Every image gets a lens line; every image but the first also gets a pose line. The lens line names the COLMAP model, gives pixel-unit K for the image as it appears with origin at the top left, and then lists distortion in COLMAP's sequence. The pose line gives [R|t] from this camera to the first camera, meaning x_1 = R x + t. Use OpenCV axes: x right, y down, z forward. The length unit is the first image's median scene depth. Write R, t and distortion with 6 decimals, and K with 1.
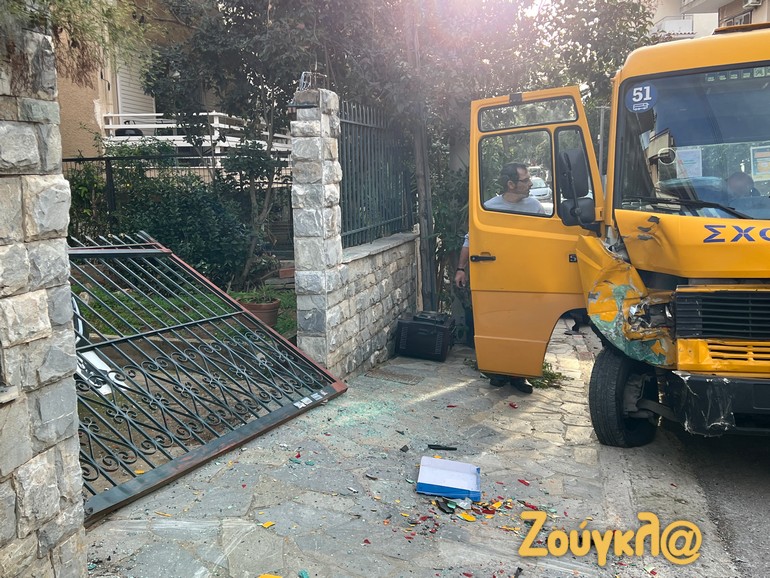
lens RADIAL K [[853.3, 0, 385.0], [0, 853.3, 289.0], [0, 0, 1]] dist [0.112176, -0.280082]
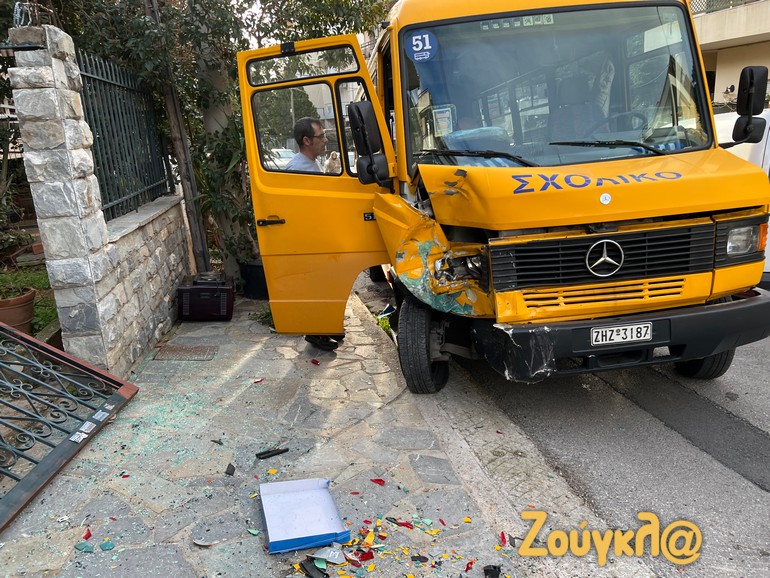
lens RADIAL K [[571.4, 0, 385.4], [0, 571.4, 281.4], [0, 0, 1]] dist [0.076478, -0.089148]
pose [[0.914573, -0.131529, 0.382435, -0.025309], [0.089529, 0.988020, 0.125702, -0.043162], [-0.394387, -0.080724, 0.915392, 0.381814]]
